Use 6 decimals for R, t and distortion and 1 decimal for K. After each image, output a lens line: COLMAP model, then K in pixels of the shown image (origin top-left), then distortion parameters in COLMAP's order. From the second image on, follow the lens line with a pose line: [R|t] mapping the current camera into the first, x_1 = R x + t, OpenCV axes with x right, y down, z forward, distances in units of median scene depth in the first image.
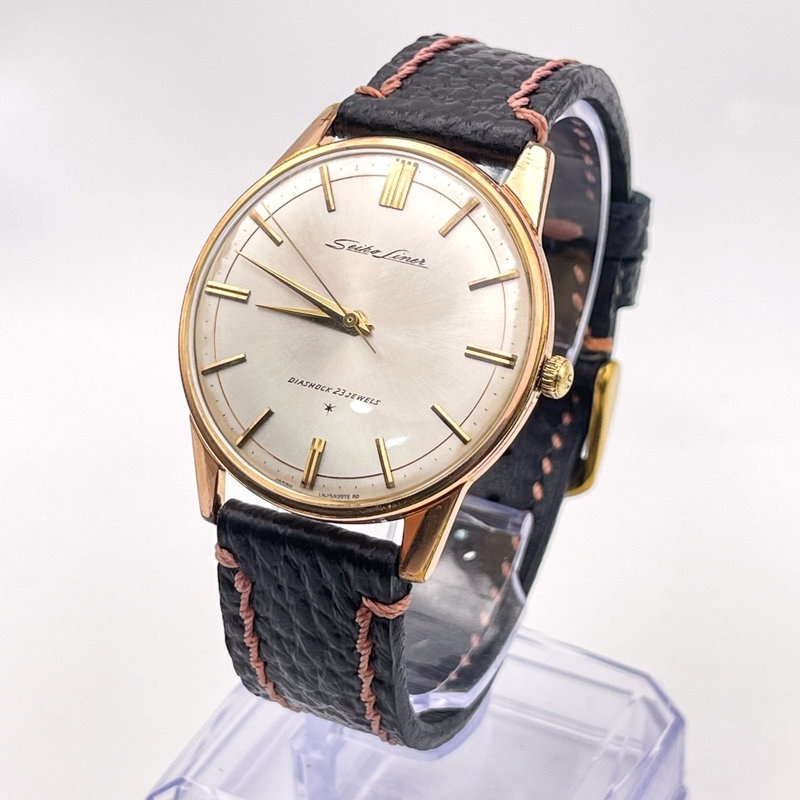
lens RADIAL K [[1961.7, 0, 400.0], [0, 1961.7, 400.0], [0, 0, 1]] dist [0.010439, -0.106763]
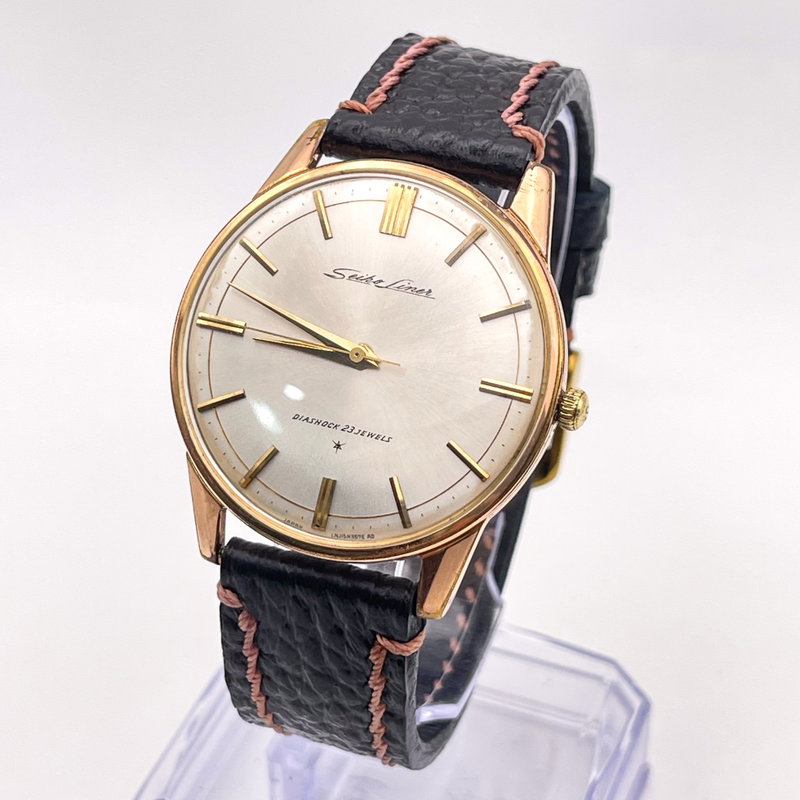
lens RADIAL K [[1961.7, 0, 400.0], [0, 1961.7, 400.0], [0, 0, 1]] dist [0.010439, -0.106763]
pose [[0.992655, -0.038695, 0.114622, -0.112909], [0.029853, 0.996516, 0.077872, -0.090681], [-0.117236, -0.073878, 0.990352, 0.035049]]
